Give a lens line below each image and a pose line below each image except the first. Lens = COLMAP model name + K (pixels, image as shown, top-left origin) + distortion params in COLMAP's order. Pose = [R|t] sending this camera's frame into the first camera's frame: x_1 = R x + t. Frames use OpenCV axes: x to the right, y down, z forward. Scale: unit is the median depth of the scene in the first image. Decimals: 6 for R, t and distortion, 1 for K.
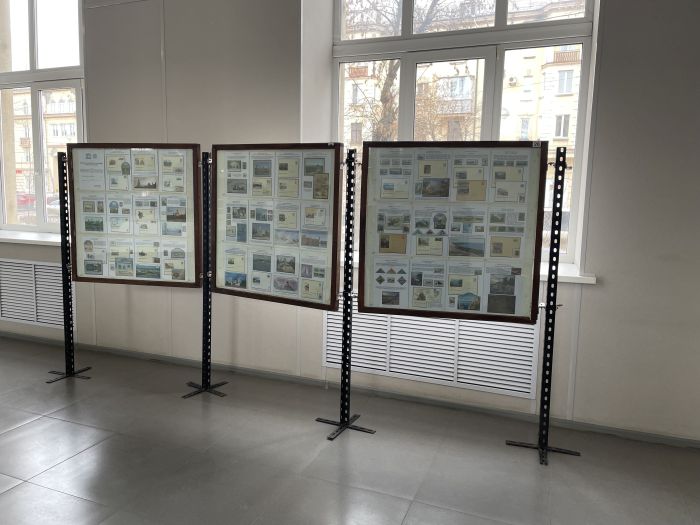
lens RADIAL K [[527.8, 0, 344.0], [0, 527.8, 263.0], [0, 0, 1]] dist [0.086120, -0.113321]
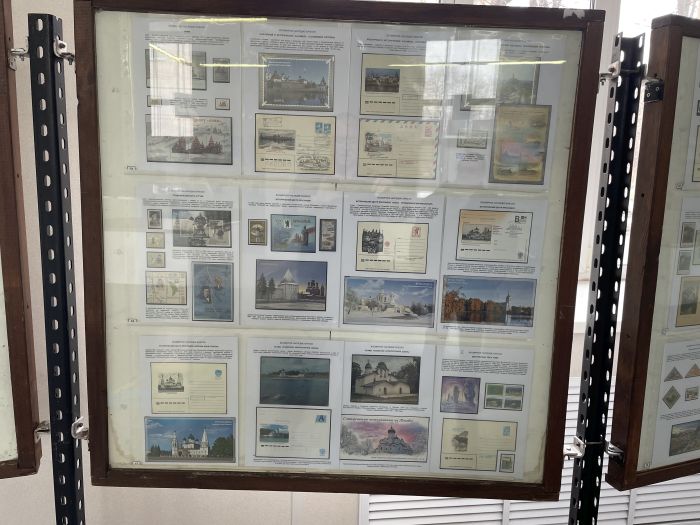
lens RADIAL K [[527.8, 0, 350.4], [0, 527.8, 258.1], [0, 0, 1]] dist [0.086120, -0.113321]
pose [[0.865183, -0.077765, 0.495390, -0.285709], [0.054563, 0.996636, 0.061156, -0.094607], [-0.498479, -0.025881, 0.866515, 0.712897]]
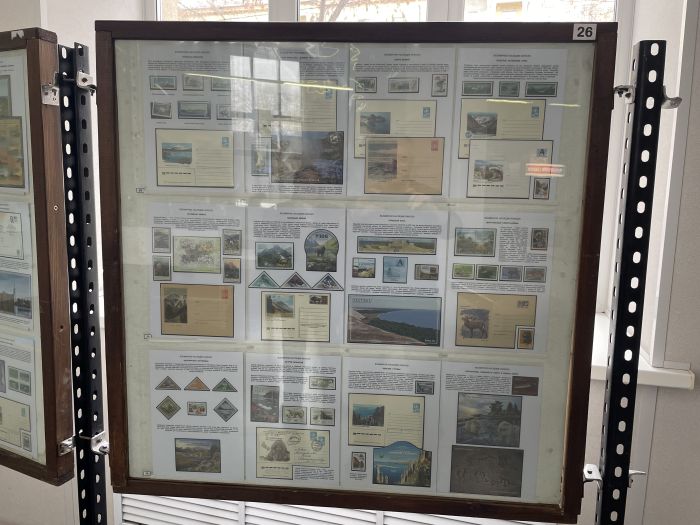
lens RADIAL K [[527.8, 0, 354.6], [0, 527.8, 265.5], [0, 0, 1]] dist [0.086120, -0.113321]
pose [[0.993610, -0.014448, 0.111939, 0.143801], [0.012103, 0.999693, 0.021597, -0.067221], [-0.112217, -0.020105, 0.993480, 0.560636]]
